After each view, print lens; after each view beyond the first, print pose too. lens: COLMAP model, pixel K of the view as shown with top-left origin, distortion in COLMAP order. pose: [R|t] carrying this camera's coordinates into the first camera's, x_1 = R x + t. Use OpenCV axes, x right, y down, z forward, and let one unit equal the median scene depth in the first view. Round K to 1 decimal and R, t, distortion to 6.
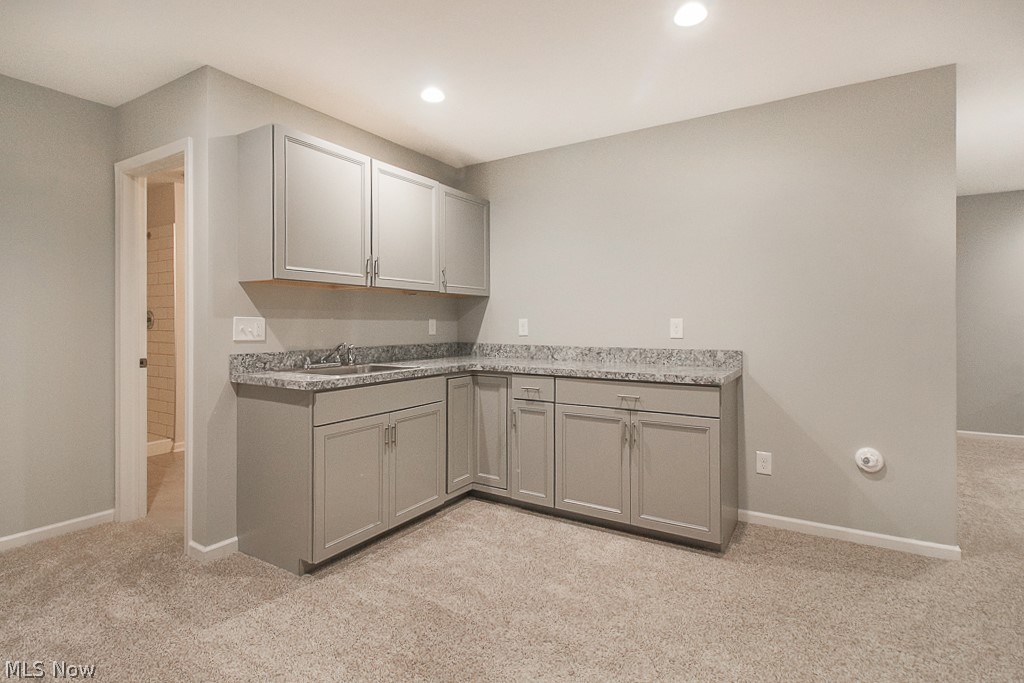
lens RADIAL K [[502.6, 0, 509.8], [0, 502.6, 323.2], [0, 0, 1]] dist [-0.000155, -0.000304]
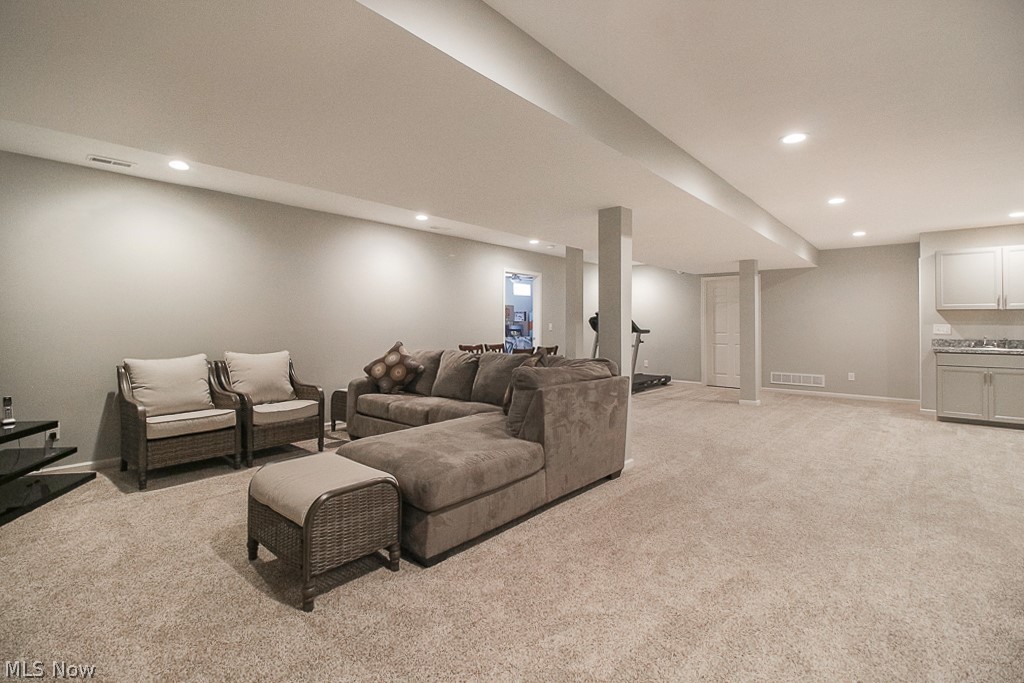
lens RADIAL K [[473.3, 0, 506.1], [0, 473.3, 323.2], [0, 0, 1]] dist [0.002853, -0.000968]
pose [[-0.176983, -0.002754, -0.984210, 1.900410], [-0.002748, 0.999994, -0.002304, -0.005962], [0.984210, 0.002297, -0.176989, -0.619058]]
